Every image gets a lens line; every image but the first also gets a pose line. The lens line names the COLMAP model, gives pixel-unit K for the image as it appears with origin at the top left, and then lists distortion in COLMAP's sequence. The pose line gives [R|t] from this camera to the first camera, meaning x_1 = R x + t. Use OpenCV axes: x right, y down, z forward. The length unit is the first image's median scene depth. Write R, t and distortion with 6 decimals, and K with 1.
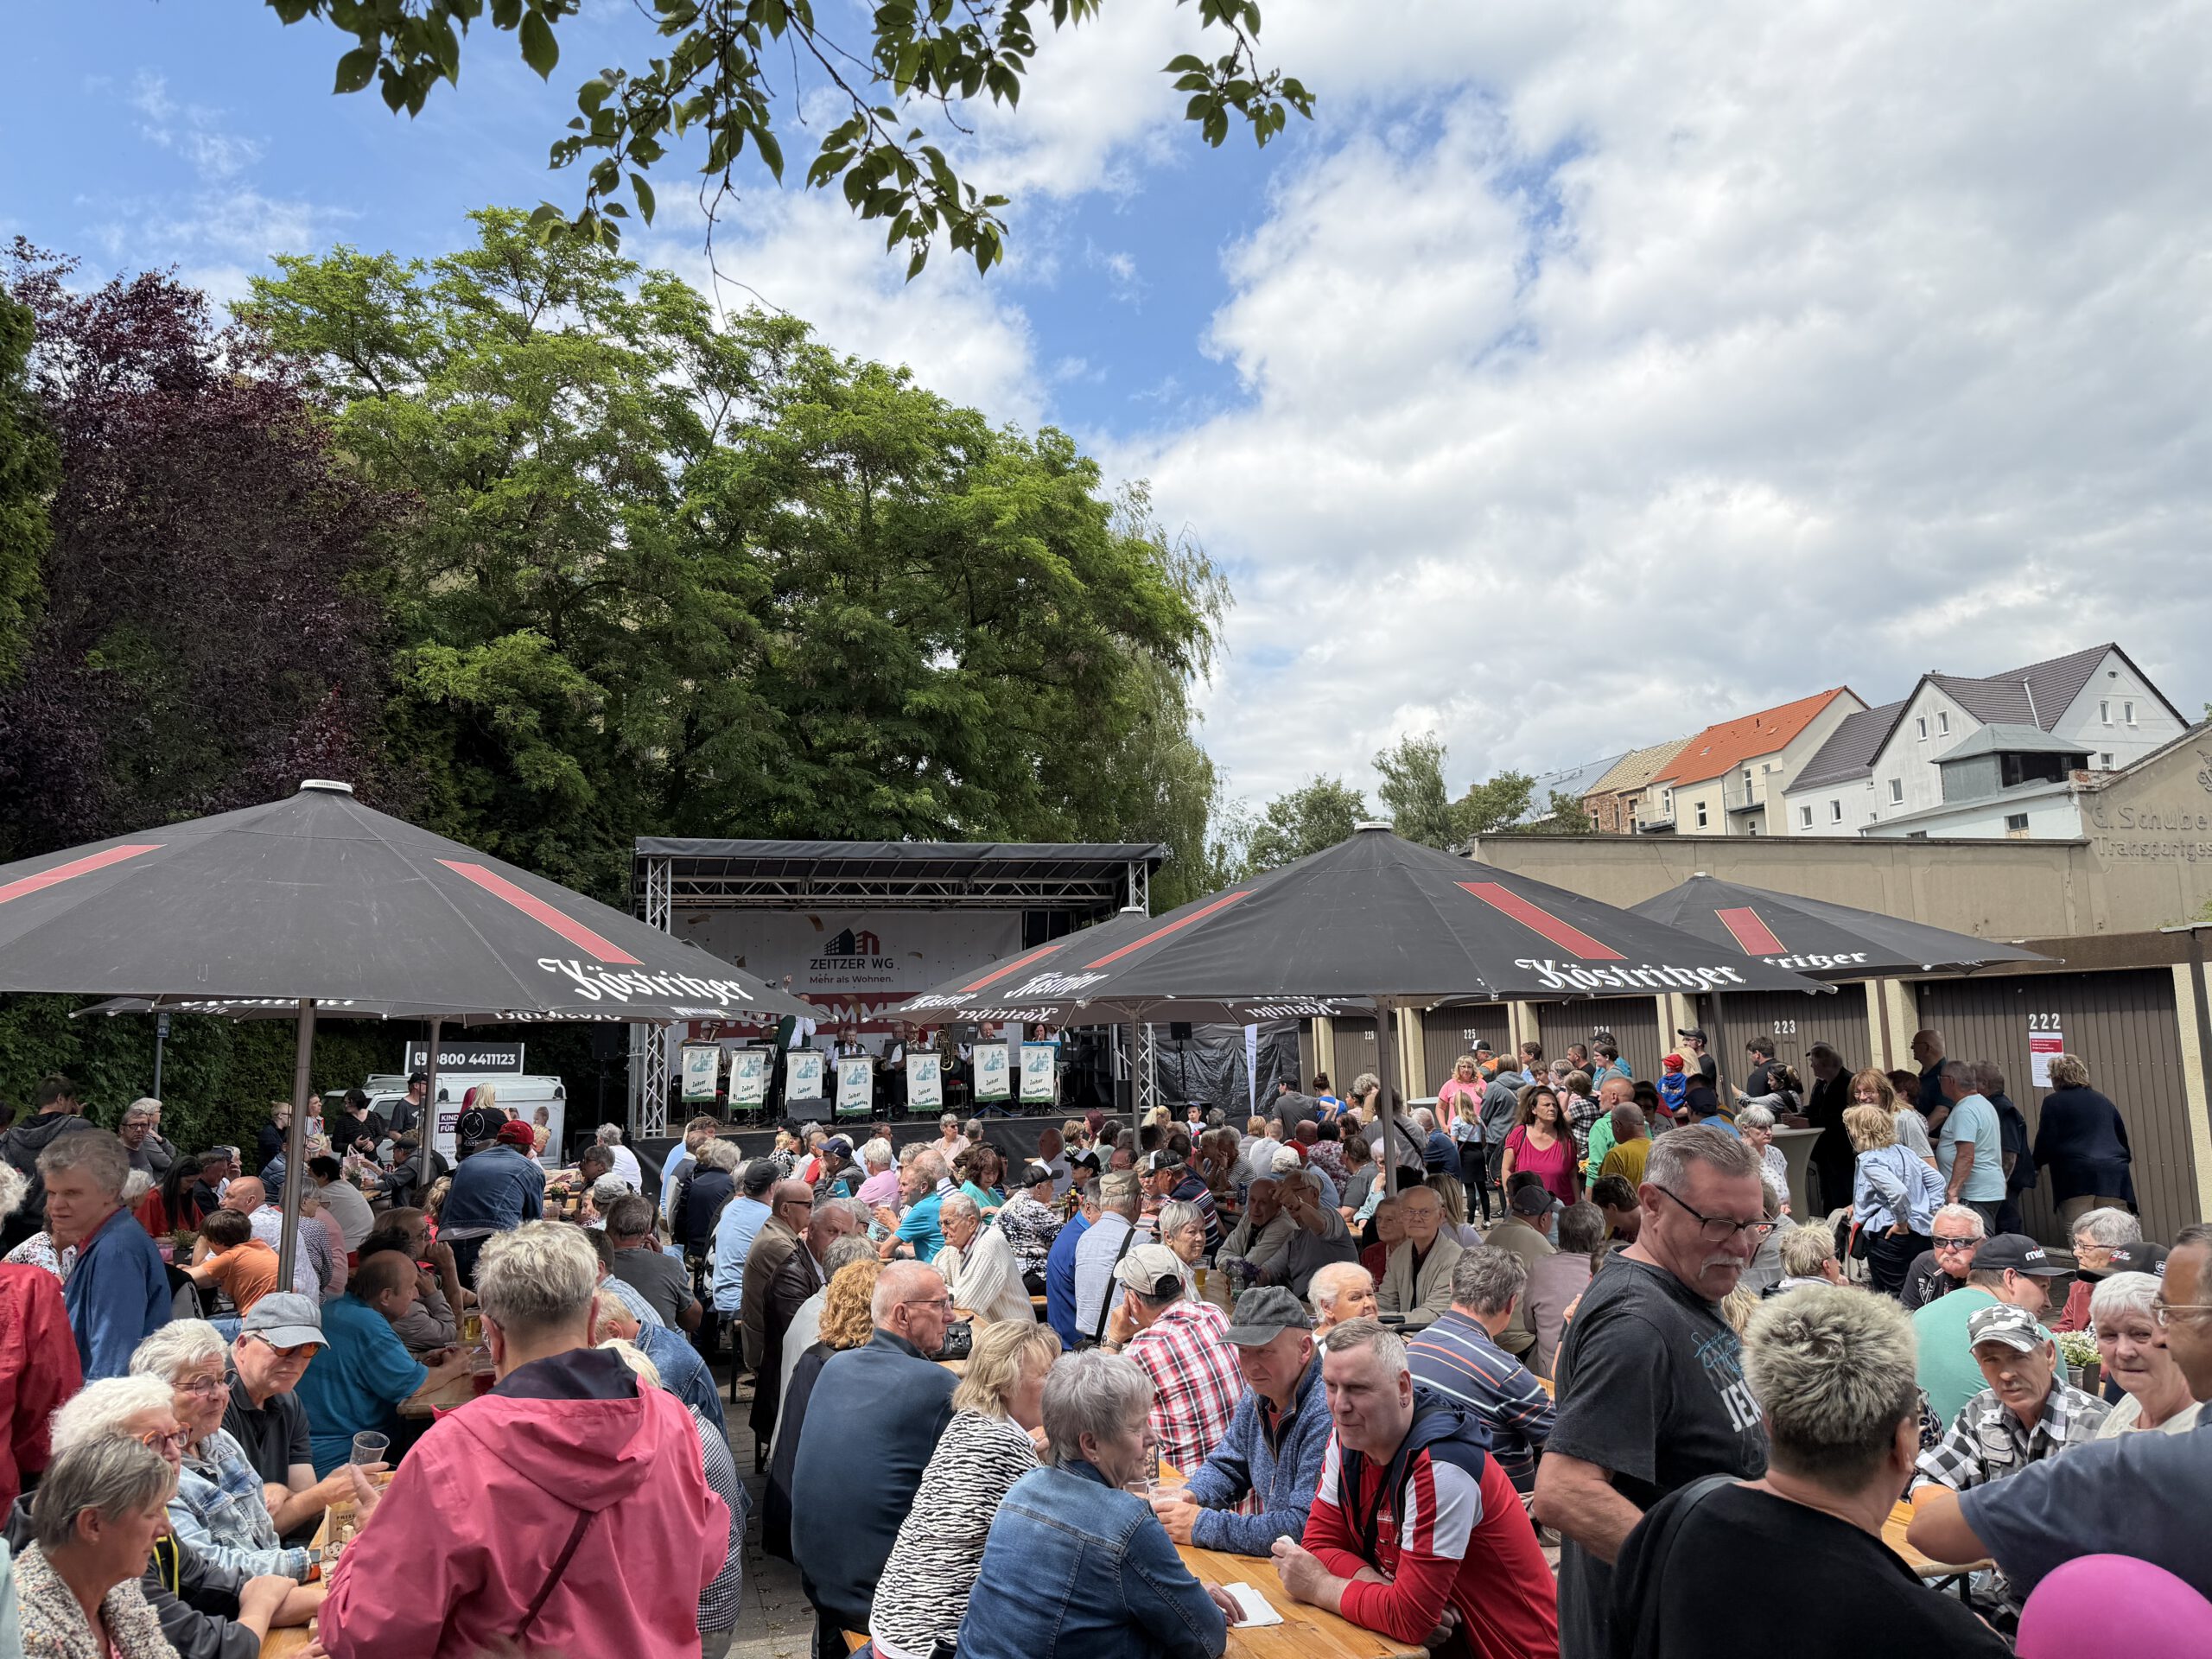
lens RADIAL K [[1624.0, 0, 1101.2], [0, 1624.0, 894.1], [0, 0, 1]] dist [0.266832, -0.408214]
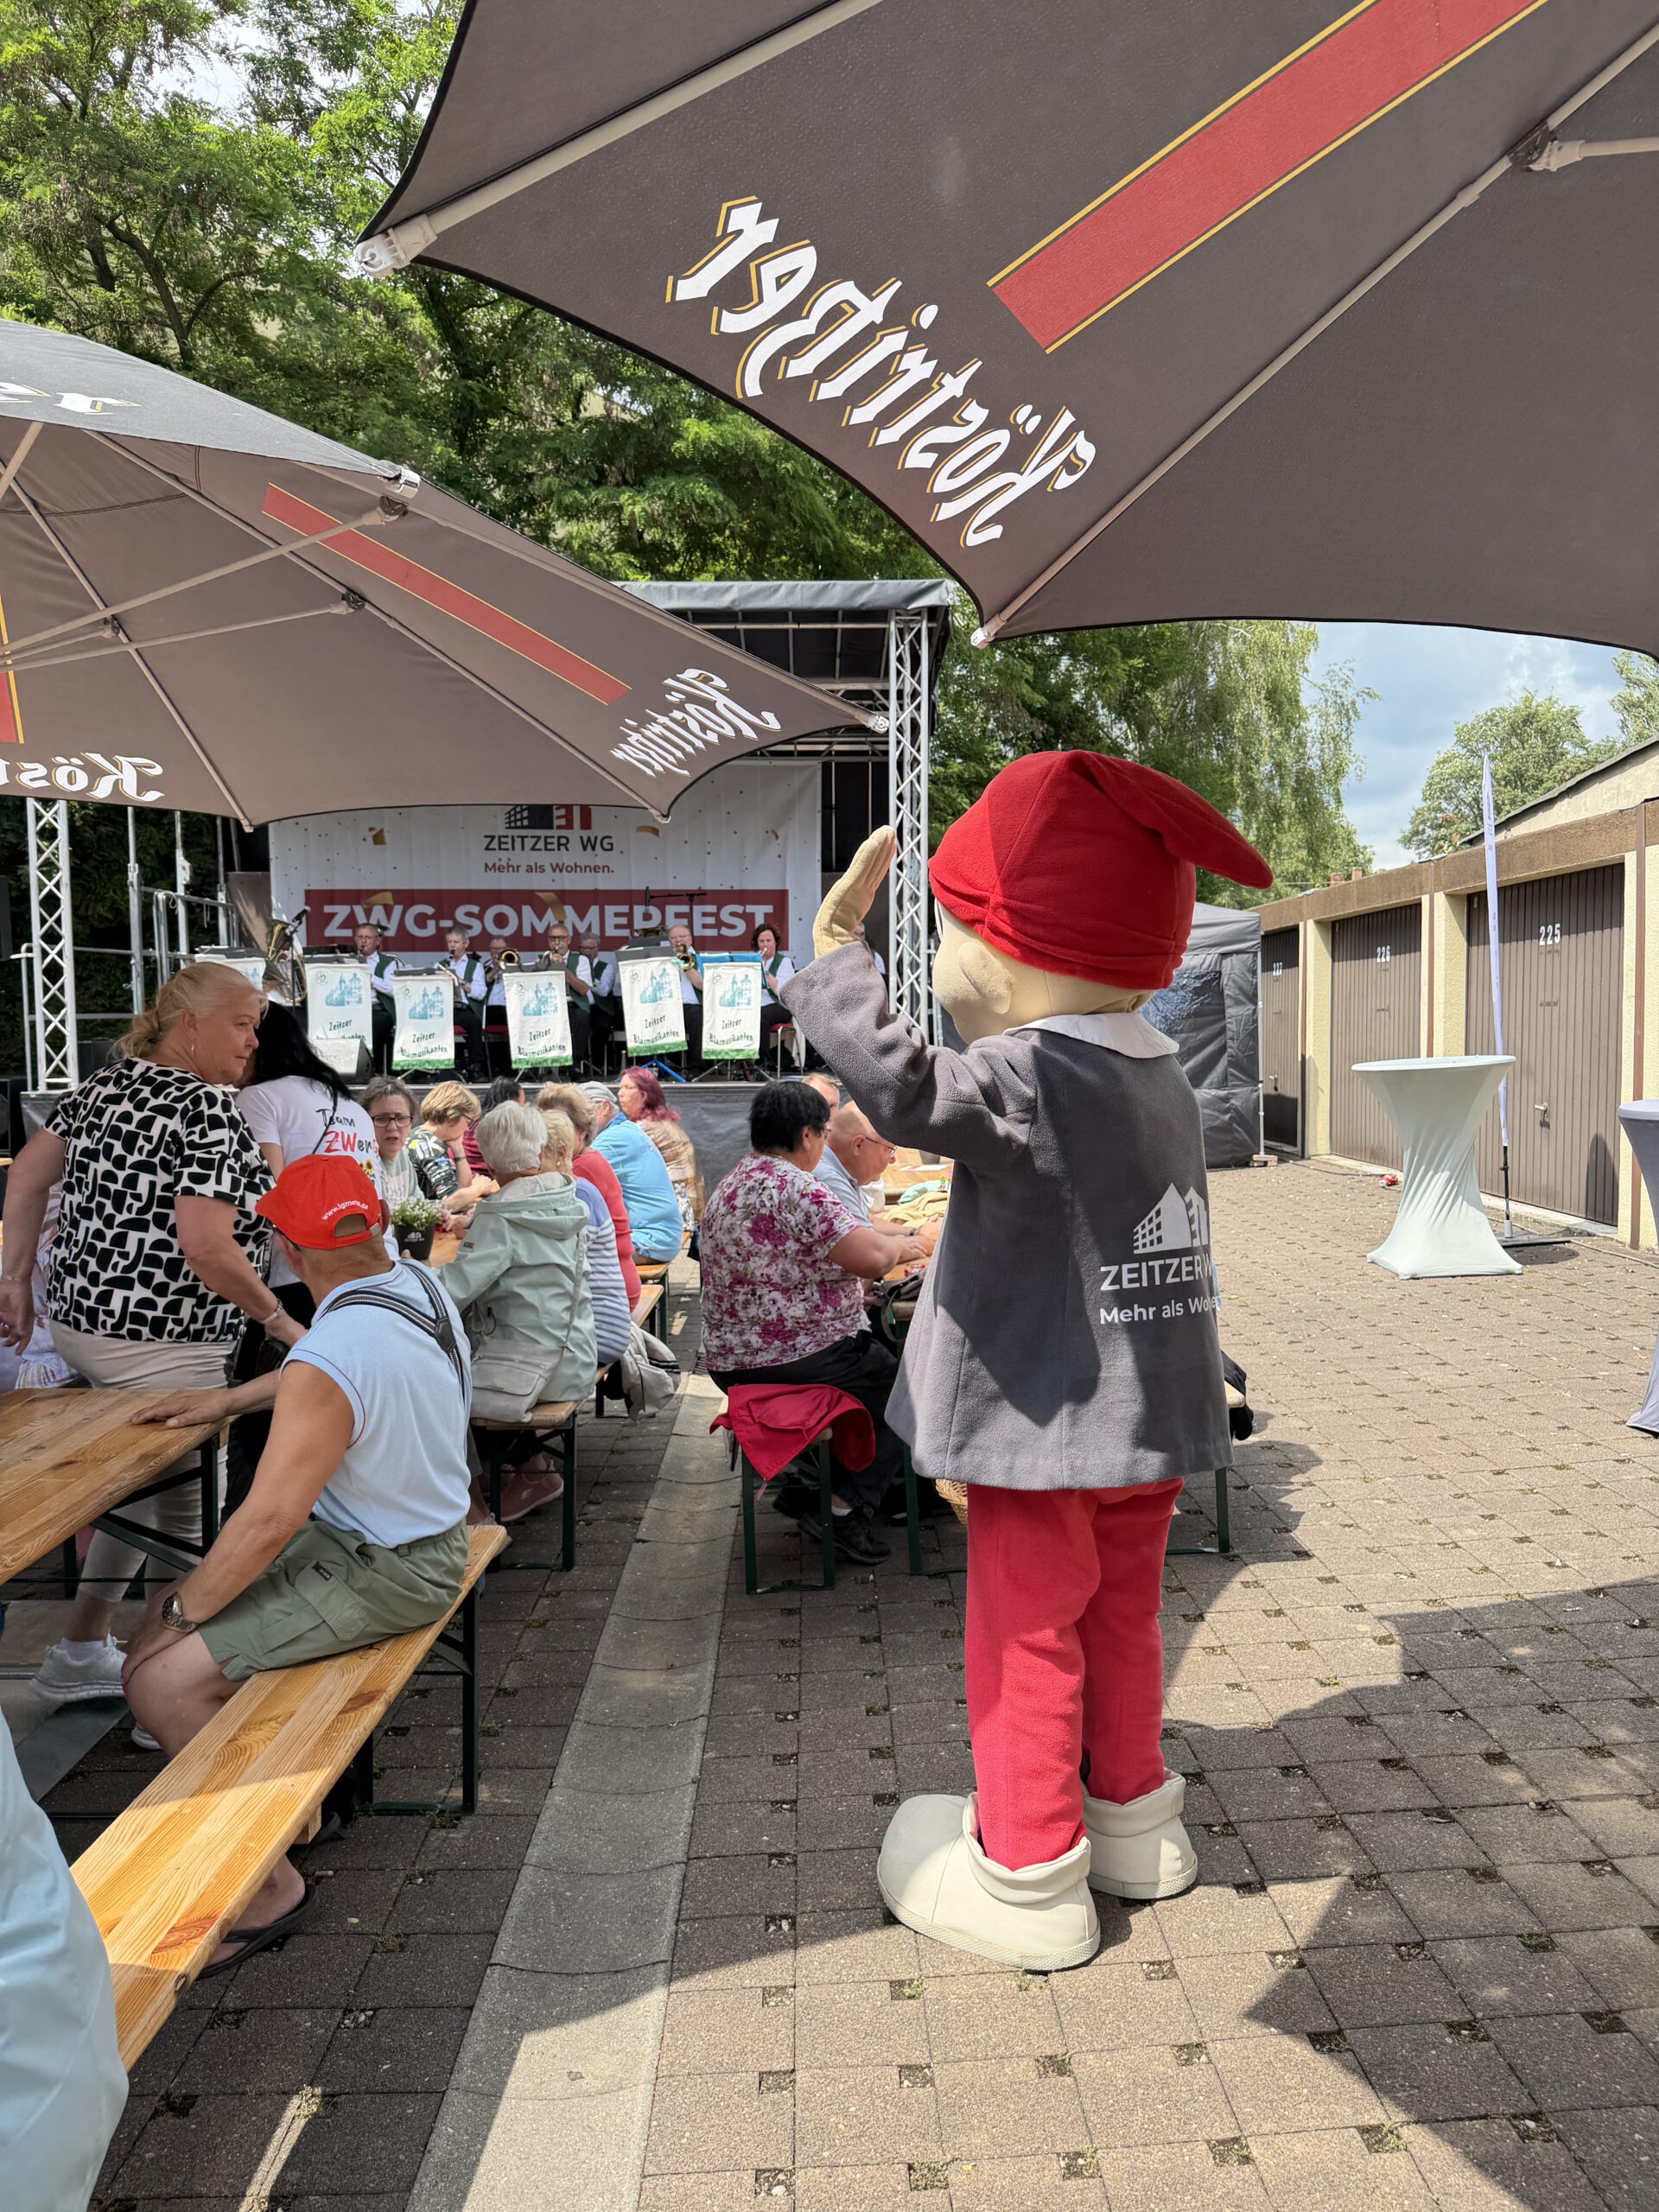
lens RADIAL K [[1624.0, 0, 829.5], [0, 1624.0, 1106.0], [0, 0, 1]] dist [0.266832, -0.408214]
pose [[0.965887, 0.026631, -0.257592, 0.060879], [0.011255, 0.989441, 0.144498, 0.025367], [0.258720, -0.142468, 0.955388, 0.187960]]
